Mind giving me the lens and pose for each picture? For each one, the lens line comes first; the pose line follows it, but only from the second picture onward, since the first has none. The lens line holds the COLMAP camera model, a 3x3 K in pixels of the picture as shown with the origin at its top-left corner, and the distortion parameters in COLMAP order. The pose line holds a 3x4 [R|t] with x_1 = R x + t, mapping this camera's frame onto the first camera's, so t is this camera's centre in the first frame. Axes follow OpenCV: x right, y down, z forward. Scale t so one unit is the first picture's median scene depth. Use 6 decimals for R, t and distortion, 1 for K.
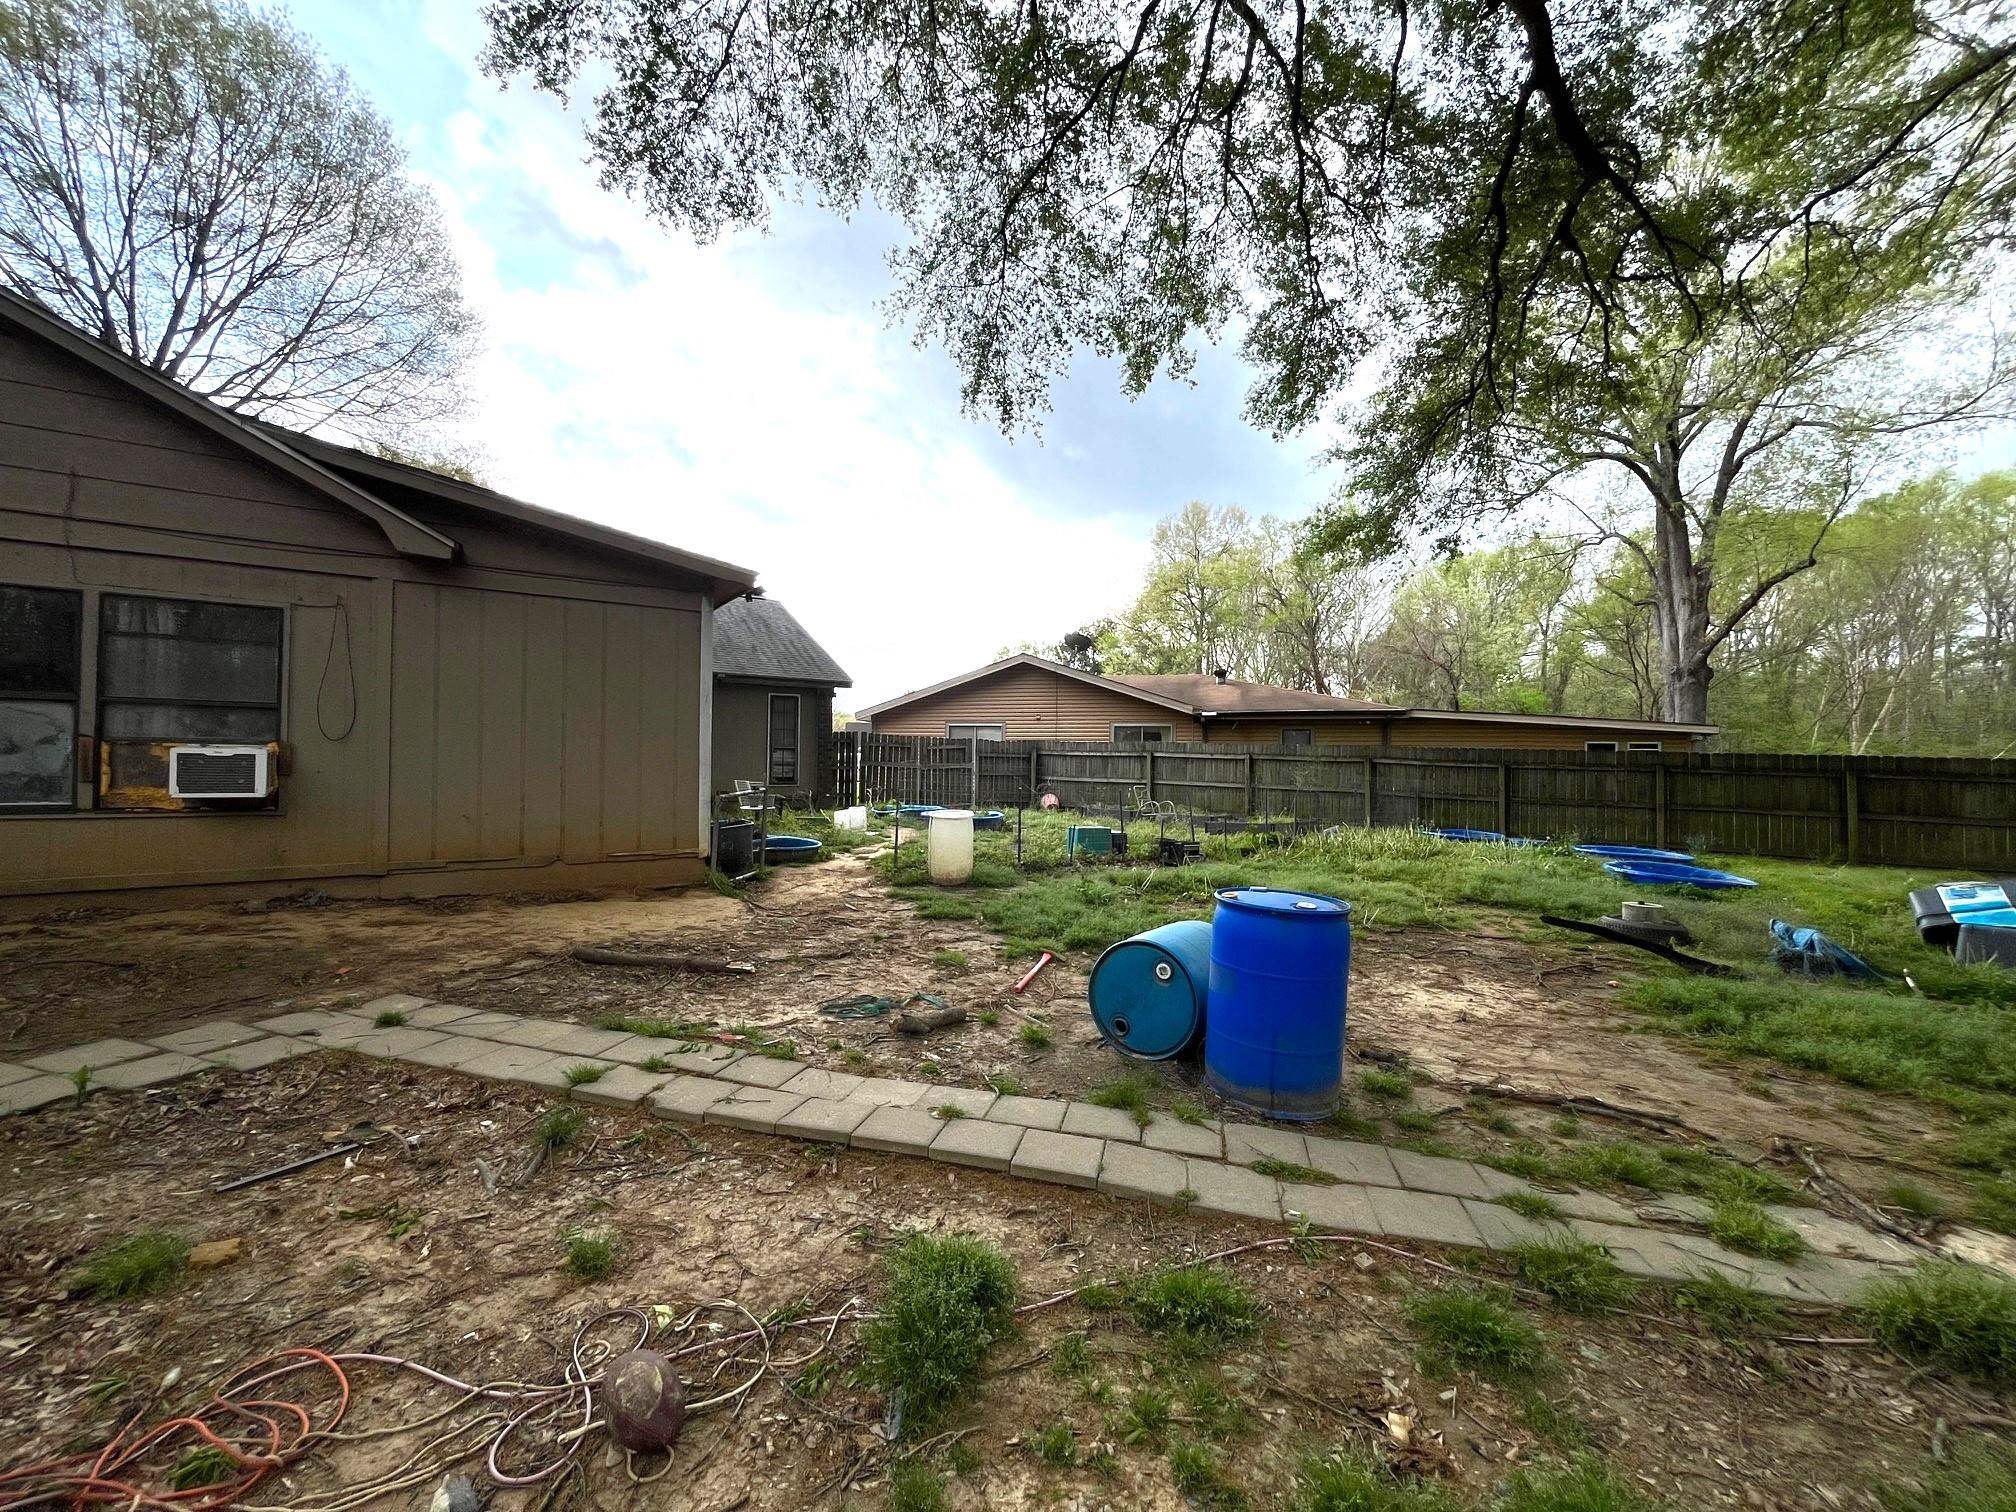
lens RADIAL K [[817.2, 0, 1004.7], [0, 817.2, 758.0], [0, 0, 1]] dist [0.001861, 0.000138]
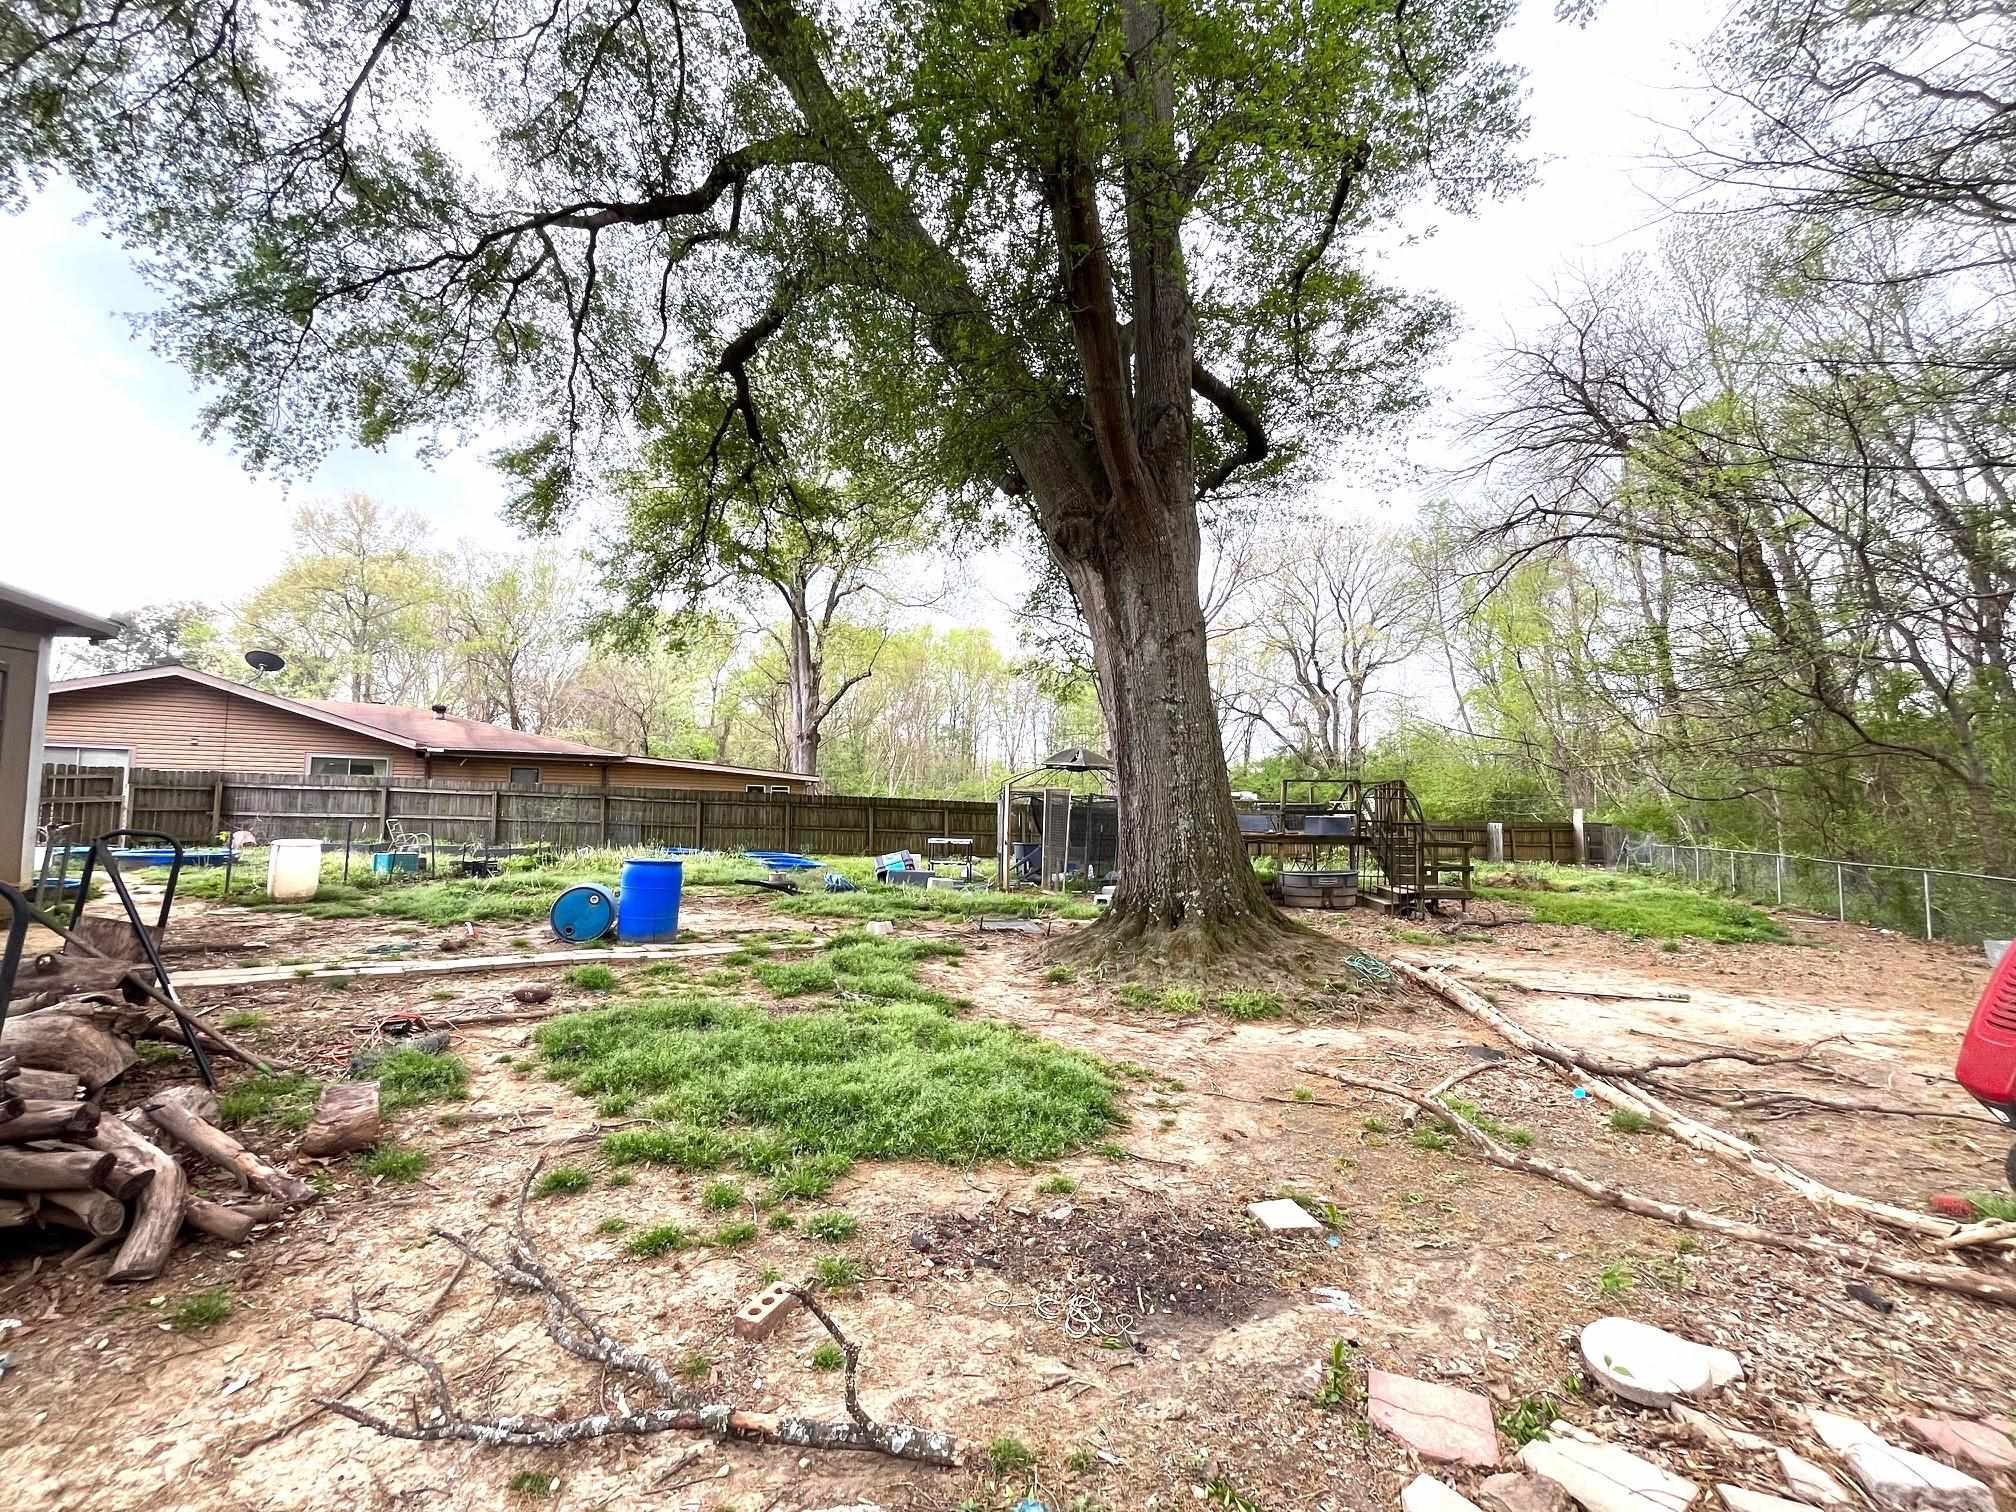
lens RADIAL K [[817.2, 0, 1004.7], [0, 817.2, 758.0], [0, 0, 1]] dist [0.001861, 0.000138]
pose [[0.596083, 0.048715, 0.801443, -0.097599], [-0.013563, 0.998626, -0.050613, -0.001131], [-0.802808, 0.019299, 0.595925, -0.124196]]
